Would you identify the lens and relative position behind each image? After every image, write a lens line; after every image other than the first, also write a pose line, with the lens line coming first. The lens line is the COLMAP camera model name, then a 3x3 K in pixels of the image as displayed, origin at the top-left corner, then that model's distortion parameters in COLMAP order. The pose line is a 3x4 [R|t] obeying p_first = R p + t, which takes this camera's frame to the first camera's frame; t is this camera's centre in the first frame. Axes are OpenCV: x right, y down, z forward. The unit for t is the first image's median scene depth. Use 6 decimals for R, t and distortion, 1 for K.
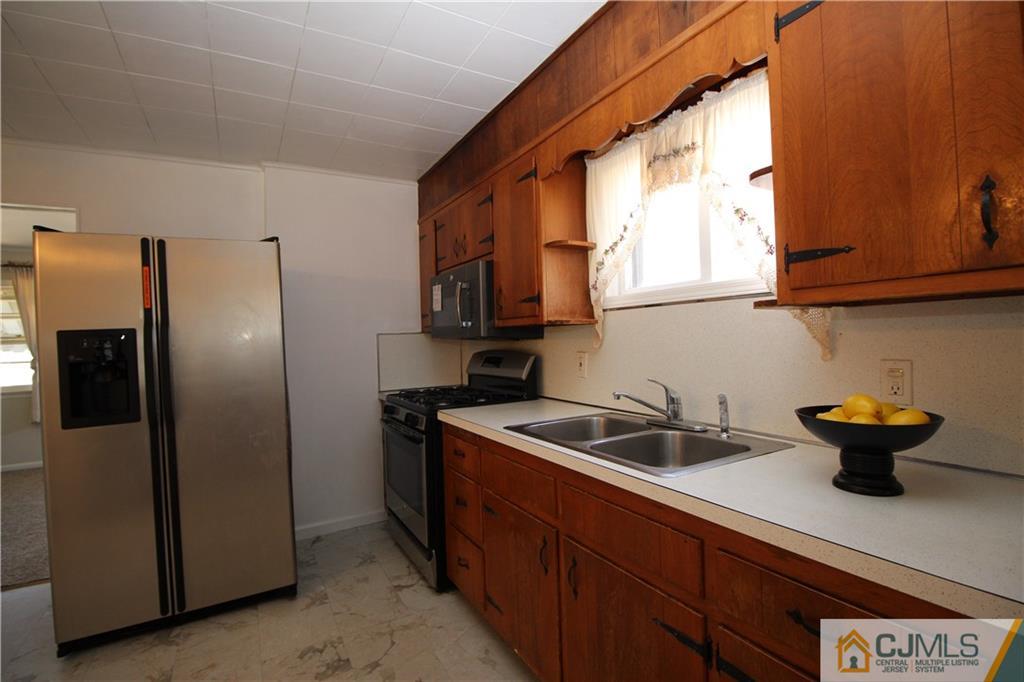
lens RADIAL K [[474.6, 0, 515.1], [0, 474.6, 337.8], [0, 0, 1]] dist [-0.003152, -0.010002]
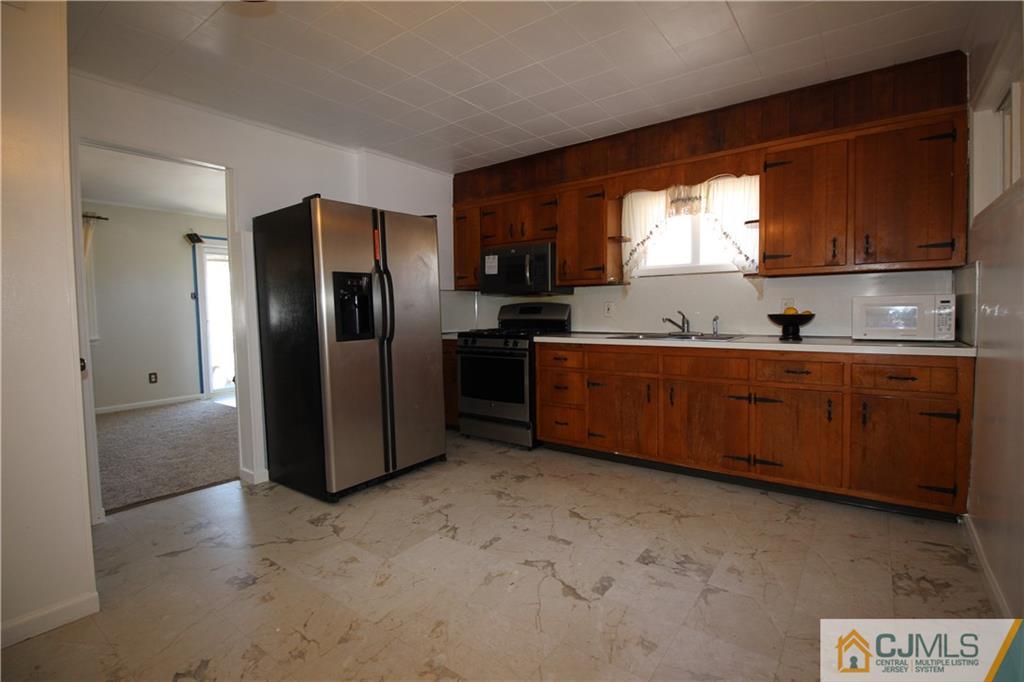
lens RADIAL K [[474.6, 0, 513.8], [0, 474.6, 337.6], [0, 0, 1]] dist [-0.003152, -0.010002]
pose [[0.917751, -0.001889, 0.397152, -0.957055], [-0.016659, 0.998925, 0.043248, 0.101927], [-0.396807, -0.046307, 0.916733, -0.478707]]
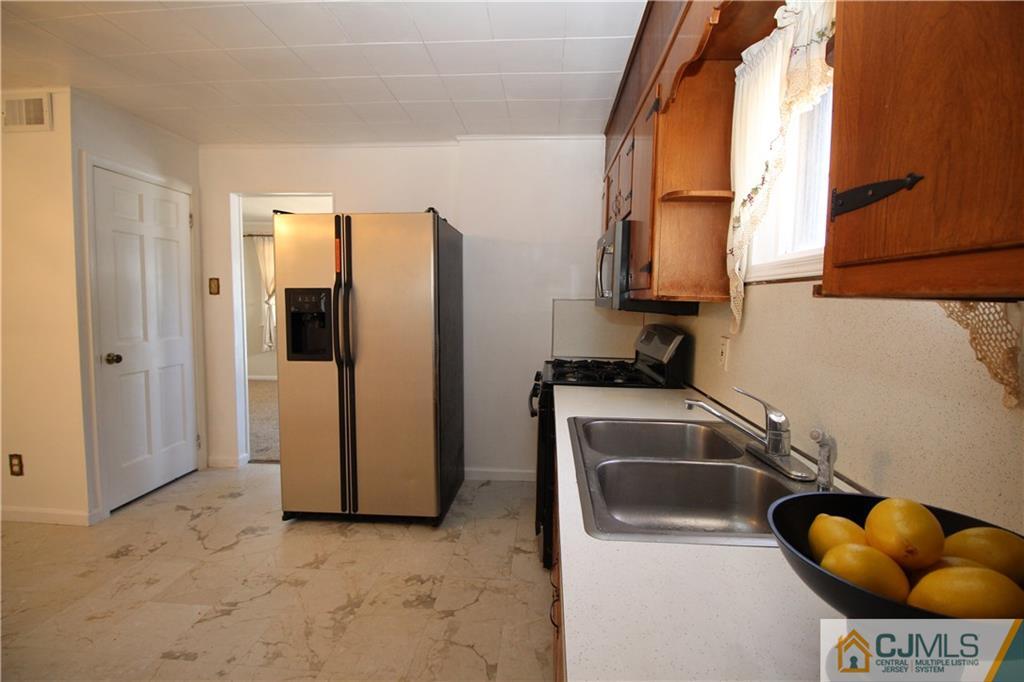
lens RADIAL K [[474.6, 0, 519.7], [0, 474.6, 337.6], [0, 0, 1]] dist [-0.003152, -0.010002]
pose [[0.833826, 0.090188, -0.544610, 0.318641], [-0.044259, 0.994310, 0.096896, -0.032666], [0.550250, -0.056691, 0.833073, 0.204547]]
